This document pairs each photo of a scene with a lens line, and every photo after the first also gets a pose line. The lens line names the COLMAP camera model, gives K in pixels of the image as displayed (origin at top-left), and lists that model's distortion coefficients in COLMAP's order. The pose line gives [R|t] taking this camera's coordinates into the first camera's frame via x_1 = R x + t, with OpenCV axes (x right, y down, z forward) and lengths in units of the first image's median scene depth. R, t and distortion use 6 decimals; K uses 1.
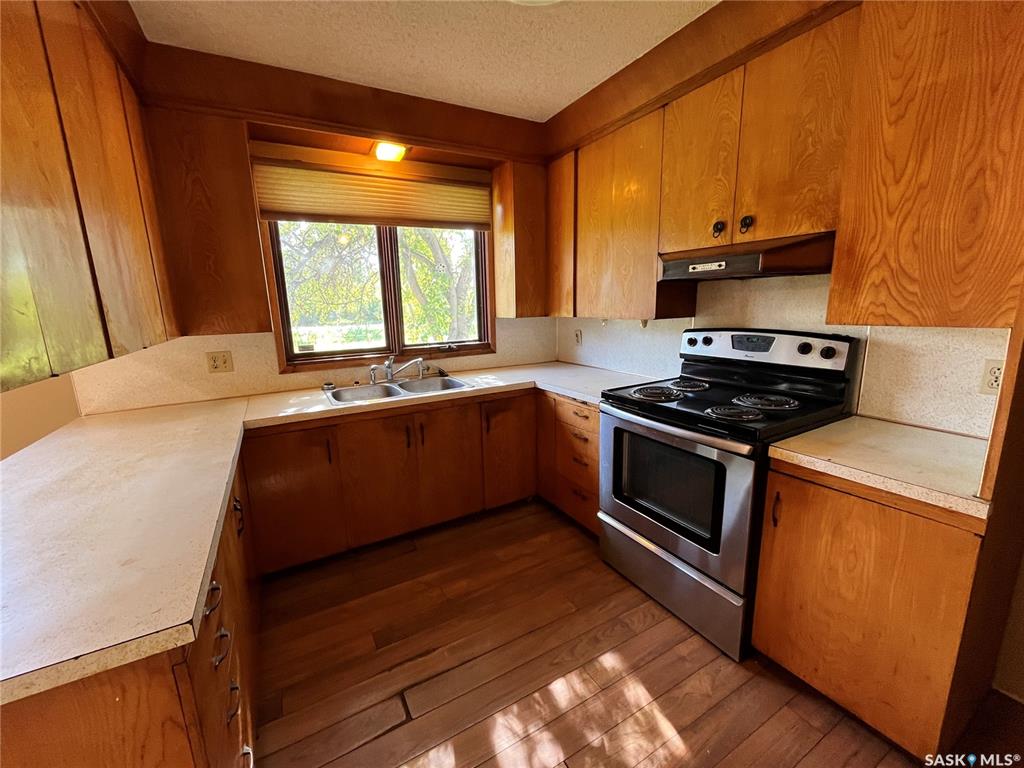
lens RADIAL K [[417.8, 0, 512.0], [0, 417.8, 383.4], [0, 0, 1]] dist [0.000948, 0.000312]
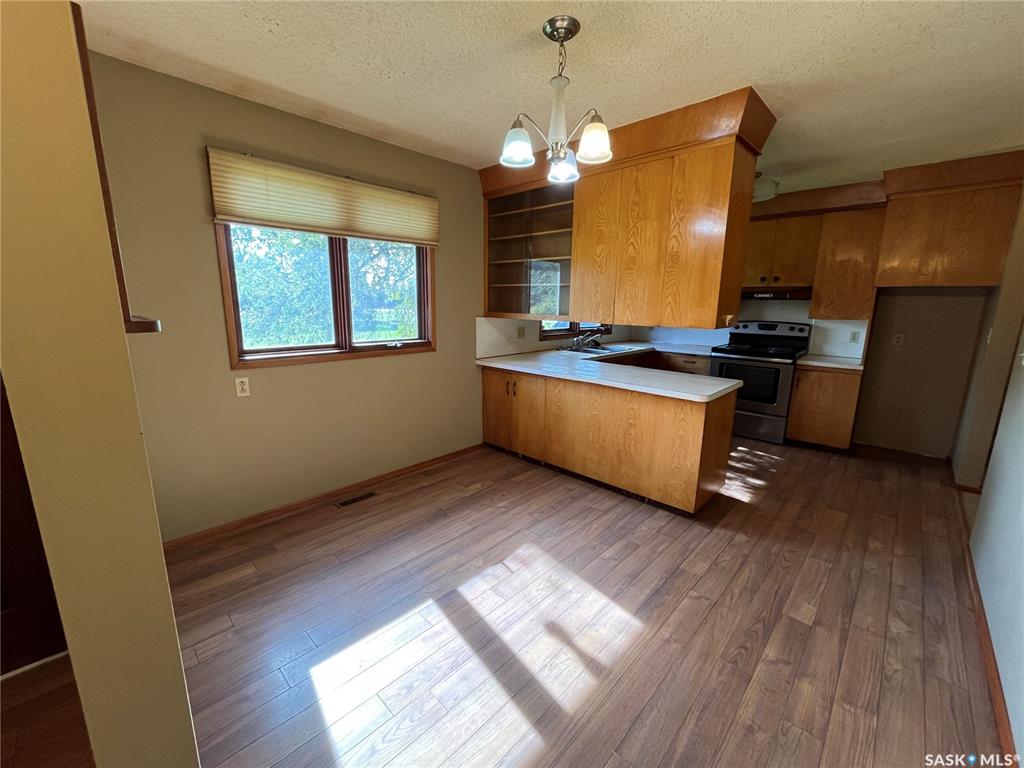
lens RADIAL K [[417.8, 0, 508.1], [0, 417.8, 385.0], [0, 0, 1]] dist [0.000948, 0.000312]
pose [[0.952919, -0.010006, 0.303060, -1.765841], [0.013372, 0.999870, -0.009036, 0.264857], [-0.302930, 0.012663, 0.952929, -0.933491]]
